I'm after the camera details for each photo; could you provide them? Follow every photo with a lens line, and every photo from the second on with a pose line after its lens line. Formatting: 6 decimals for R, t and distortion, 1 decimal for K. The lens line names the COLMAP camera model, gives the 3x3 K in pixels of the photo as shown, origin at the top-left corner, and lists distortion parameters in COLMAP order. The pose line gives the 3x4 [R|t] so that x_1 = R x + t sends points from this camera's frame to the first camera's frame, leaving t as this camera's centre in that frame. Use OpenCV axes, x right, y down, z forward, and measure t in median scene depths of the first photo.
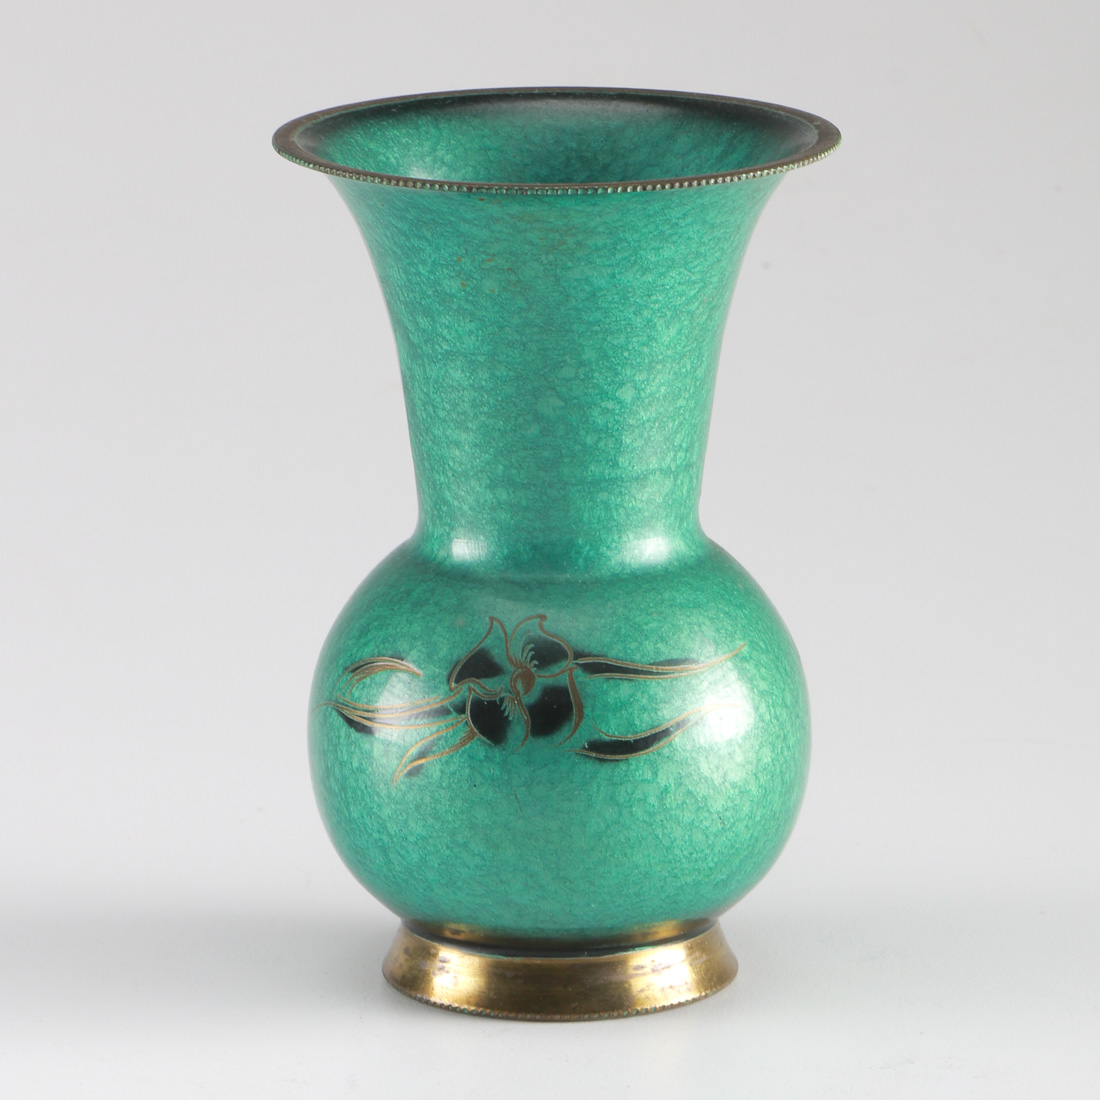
lens RADIAL K [[4525.7, 0, 551.7], [0, 4525.7, 549.9], [0, 0, 1]] dist [0.053848, 0.000000]
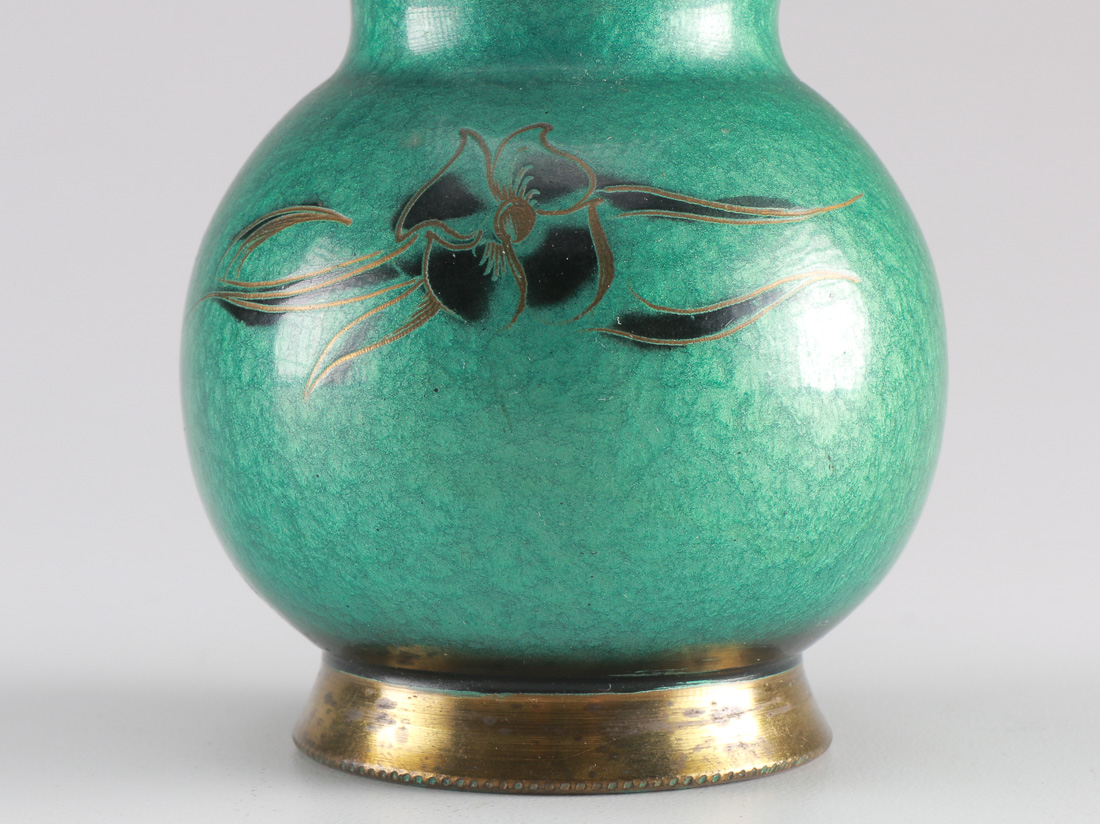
lens RADIAL K [[2959.8, 0, 541.0], [0, 2959.8, 412.6], [0, 0, 1]] dist [0.109054, 0.000000]
pose [[0.999809, 0.004020, 0.019121, -0.010314], [-0.002023, 0.994646, -0.103324, 0.095622], [-0.019433, 0.103265, 0.994464, 0.596457]]
